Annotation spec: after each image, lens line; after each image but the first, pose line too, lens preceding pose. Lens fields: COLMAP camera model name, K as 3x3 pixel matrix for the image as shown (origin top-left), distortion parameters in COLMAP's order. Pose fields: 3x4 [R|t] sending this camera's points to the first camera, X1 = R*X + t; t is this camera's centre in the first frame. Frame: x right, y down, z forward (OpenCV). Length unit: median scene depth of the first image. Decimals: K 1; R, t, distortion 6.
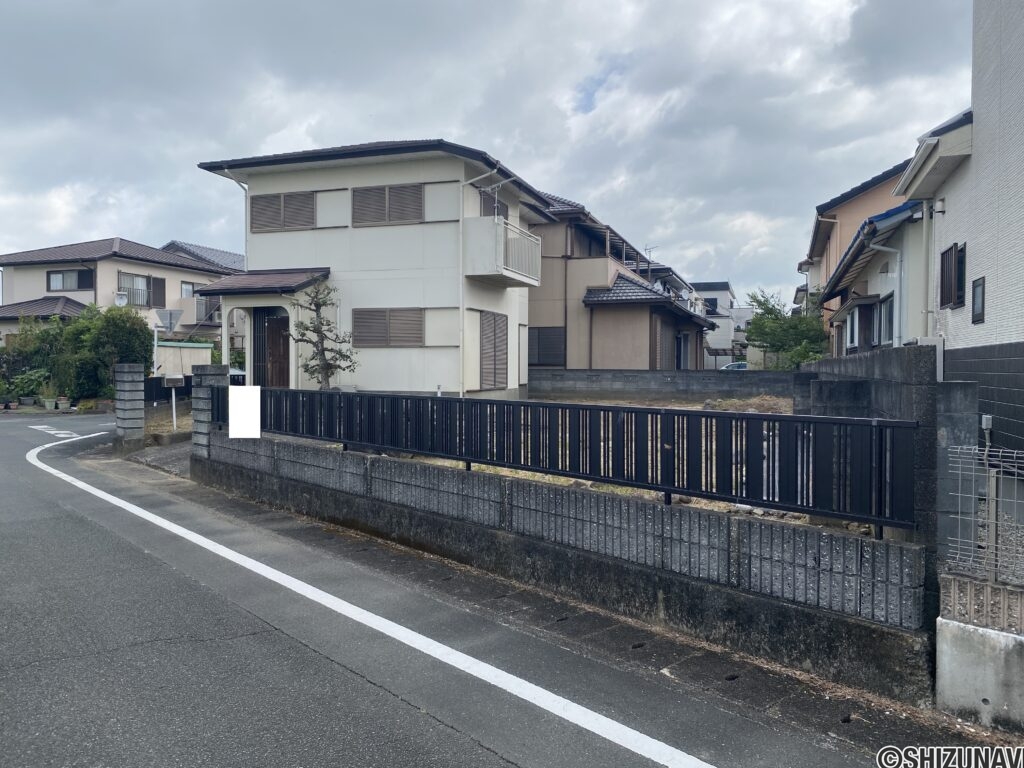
lens RADIAL K [[793.9, 0, 520.4], [0, 793.9, 388.8], [0, 0, 1]] dist [0.033928, -0.033620]
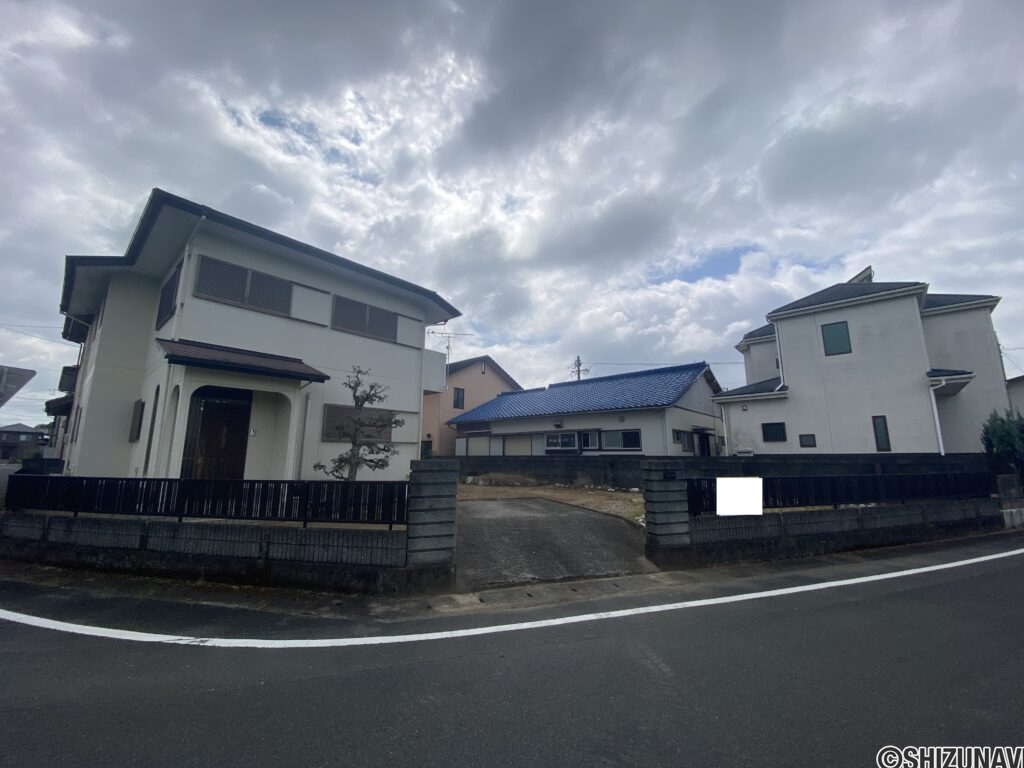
lens RADIAL K [[419.4, 0, 510.4], [0, 419.4, 382.5], [0, 0, 1]] dist [-0.002643, -0.010768]
pose [[0.392247, 0.157269, 0.906316, -0.527604], [0.024508, 0.983140, -0.181207, -0.018886], [-0.919533, 0.093290, 0.381779, 0.483612]]
